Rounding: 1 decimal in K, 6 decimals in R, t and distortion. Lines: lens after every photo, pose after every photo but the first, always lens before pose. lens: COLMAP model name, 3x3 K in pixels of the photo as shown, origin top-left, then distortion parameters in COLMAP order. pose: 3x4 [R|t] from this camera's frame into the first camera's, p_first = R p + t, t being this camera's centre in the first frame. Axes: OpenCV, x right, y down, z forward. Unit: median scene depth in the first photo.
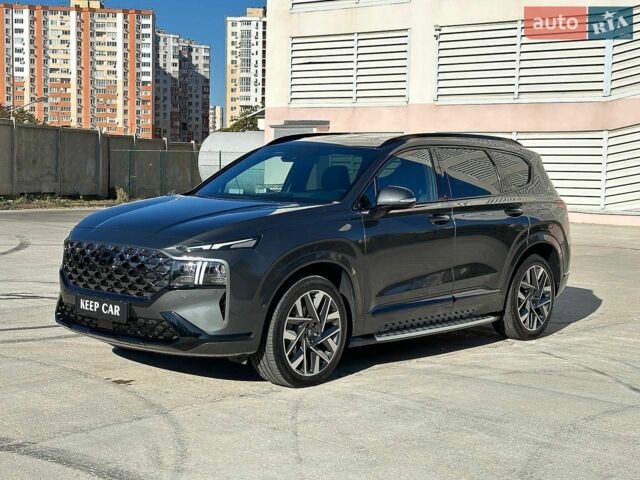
lens RADIAL K [[1019.2, 0, 319.0], [0, 1019.2, 238.6], [0, 0, 1]] dist [0.180221, 0.000000]
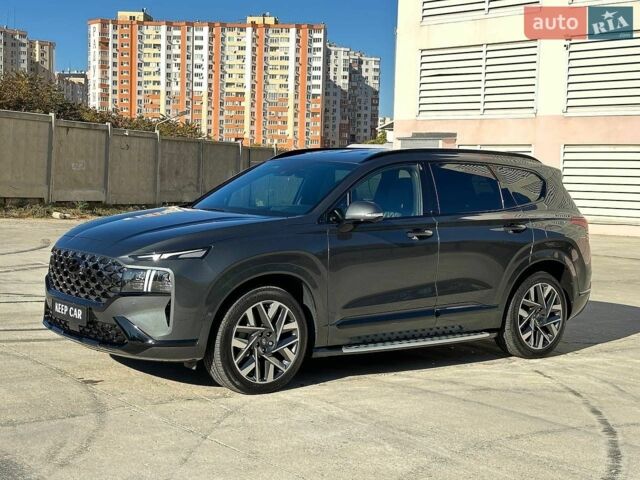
lens RADIAL K [[1019.2, 0, 317.2], [0, 1019.2, 242.3], [0, 0, 1]] dist [0.180221, 0.000000]
pose [[0.986302, 0.020242, -0.163702, 0.150021], [-0.021473, 0.999753, -0.005757, -0.002548], [0.163545, 0.009194, 0.986493, -0.008963]]
